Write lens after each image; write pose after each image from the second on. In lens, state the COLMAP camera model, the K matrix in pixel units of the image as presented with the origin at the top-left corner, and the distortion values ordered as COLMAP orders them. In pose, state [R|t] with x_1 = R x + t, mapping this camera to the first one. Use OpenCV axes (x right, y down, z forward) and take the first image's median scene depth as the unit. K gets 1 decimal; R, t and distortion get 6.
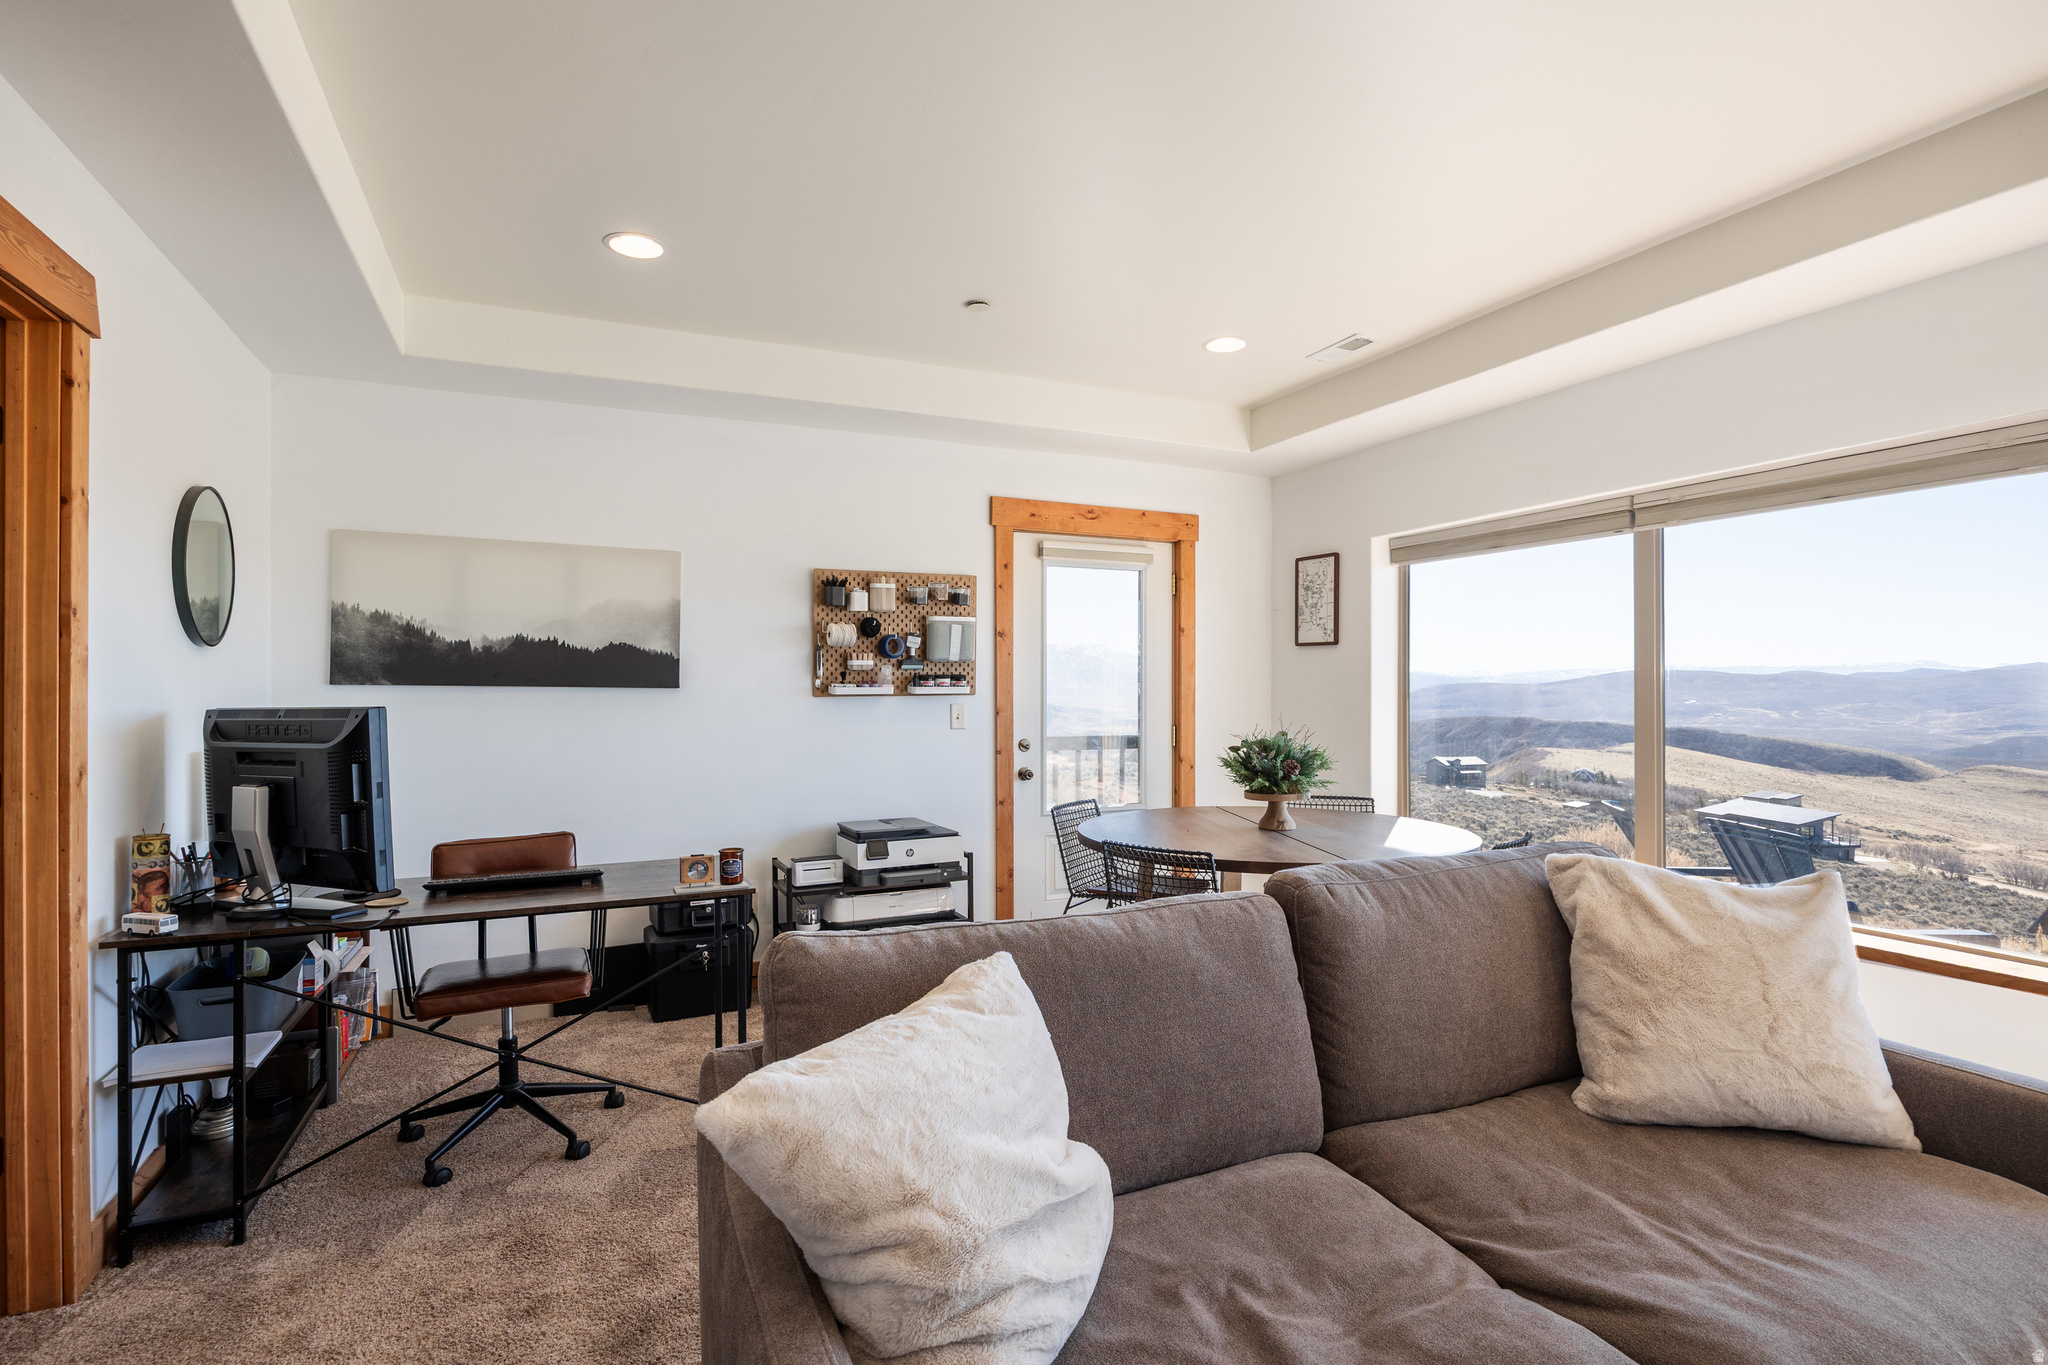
lens RADIAL K [[996.9, 0, 1024.0], [0, 996.9, 682.5], [0, 0, 1]] dist [-0.004390, -0.000196]
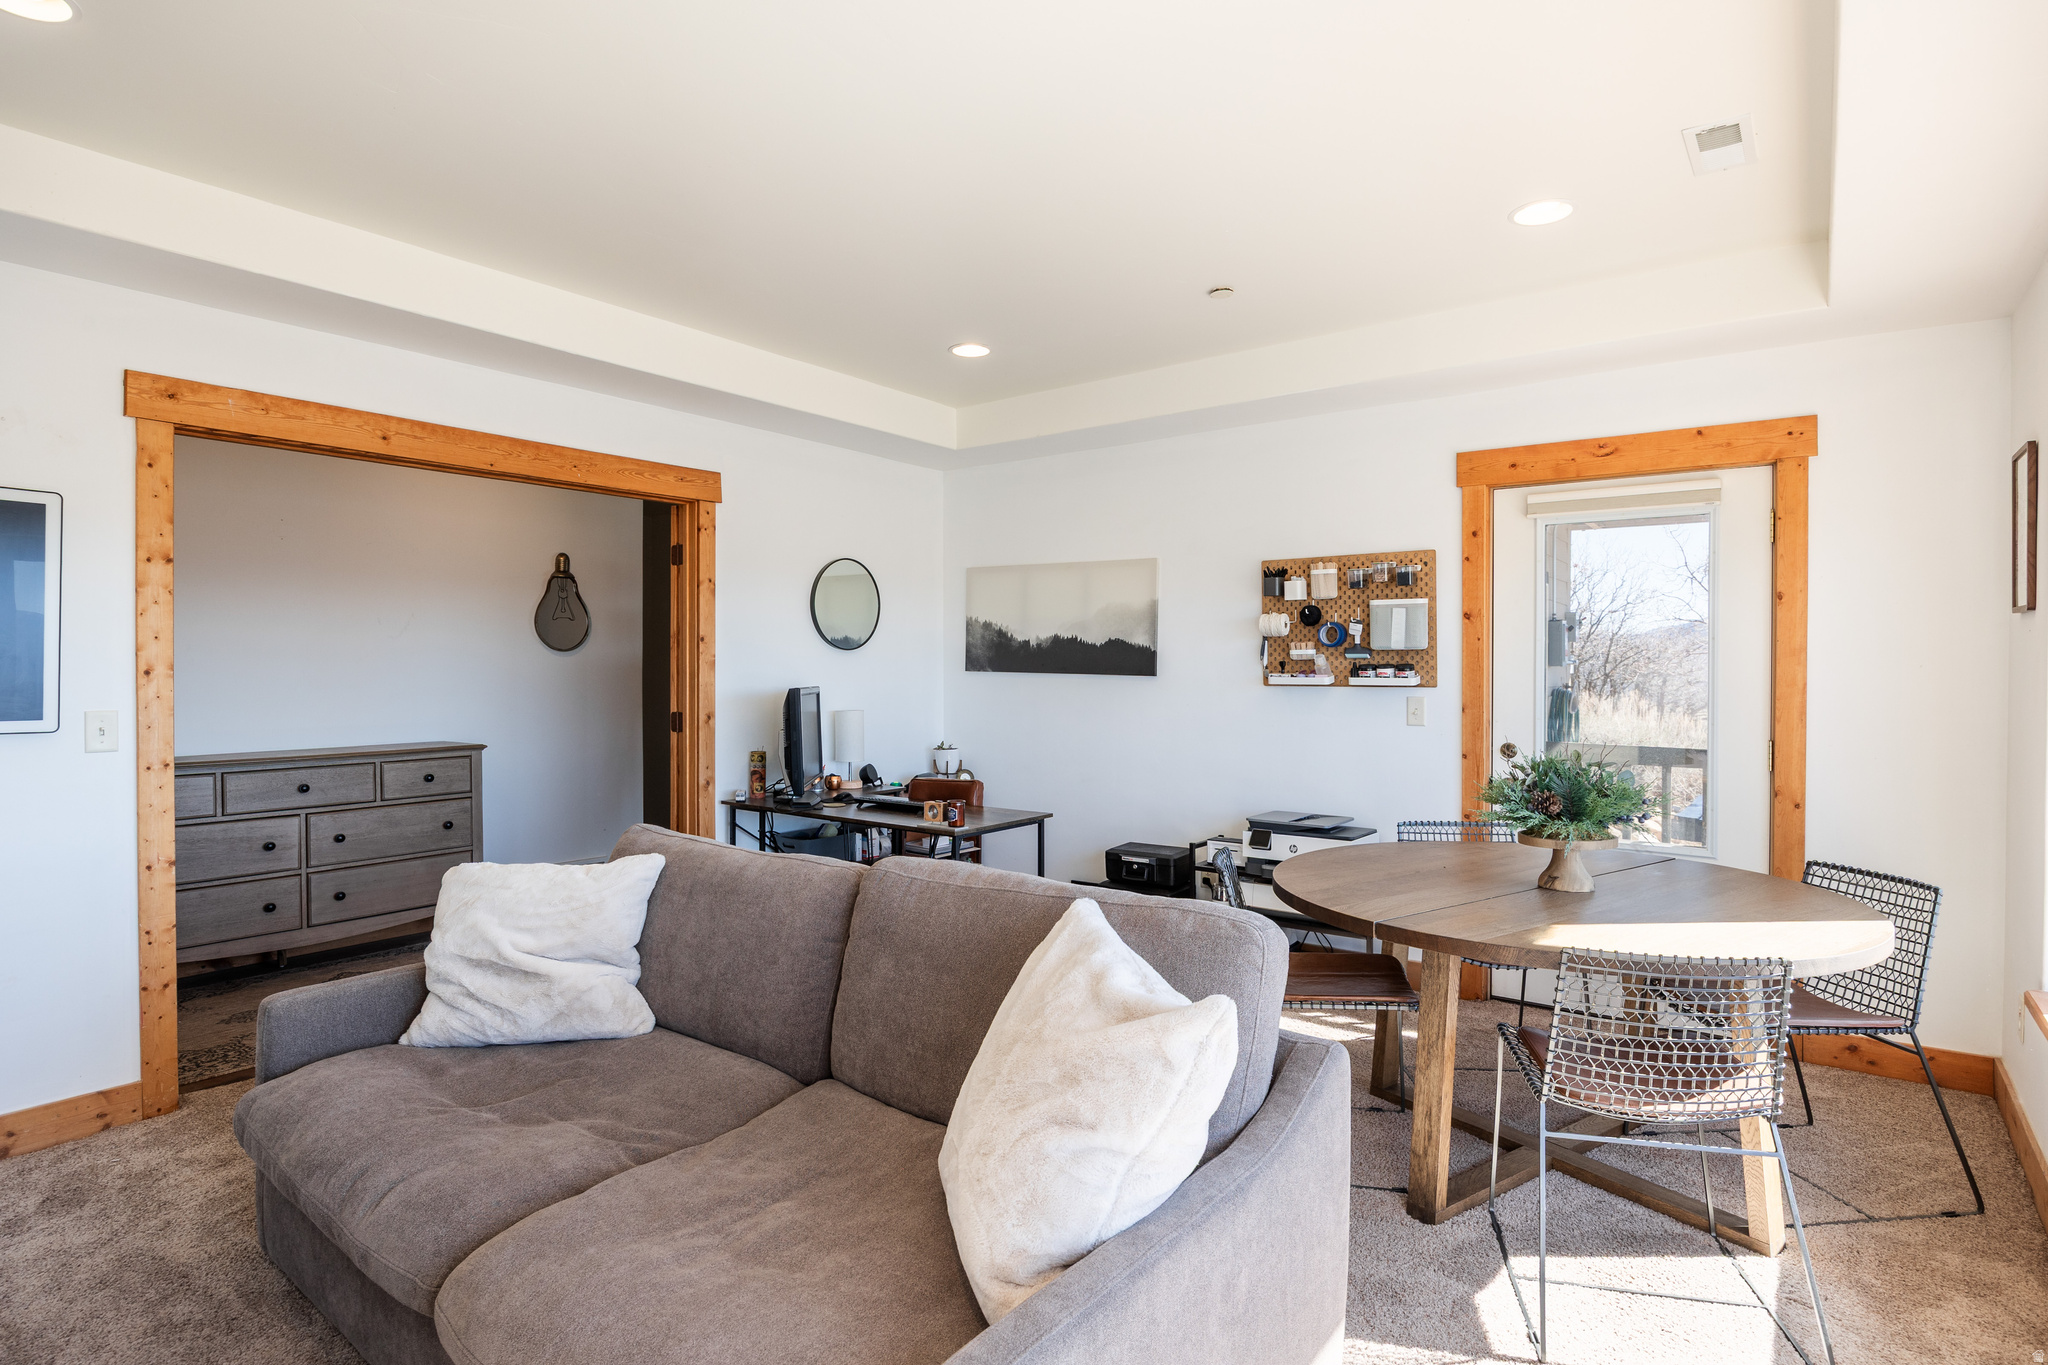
lens RADIAL K [[1053.5, 0, 1024.0], [0, 1053.5, 682.5], [0, 0, 1]] dist [-0.002069, -0.000258]
pose [[0.467053, 0.019975, -0.884004, 0.626555], [0.003069, 0.999702, 0.024211, -0.015800], [0.884224, -0.014021, 0.466852, 0.270384]]
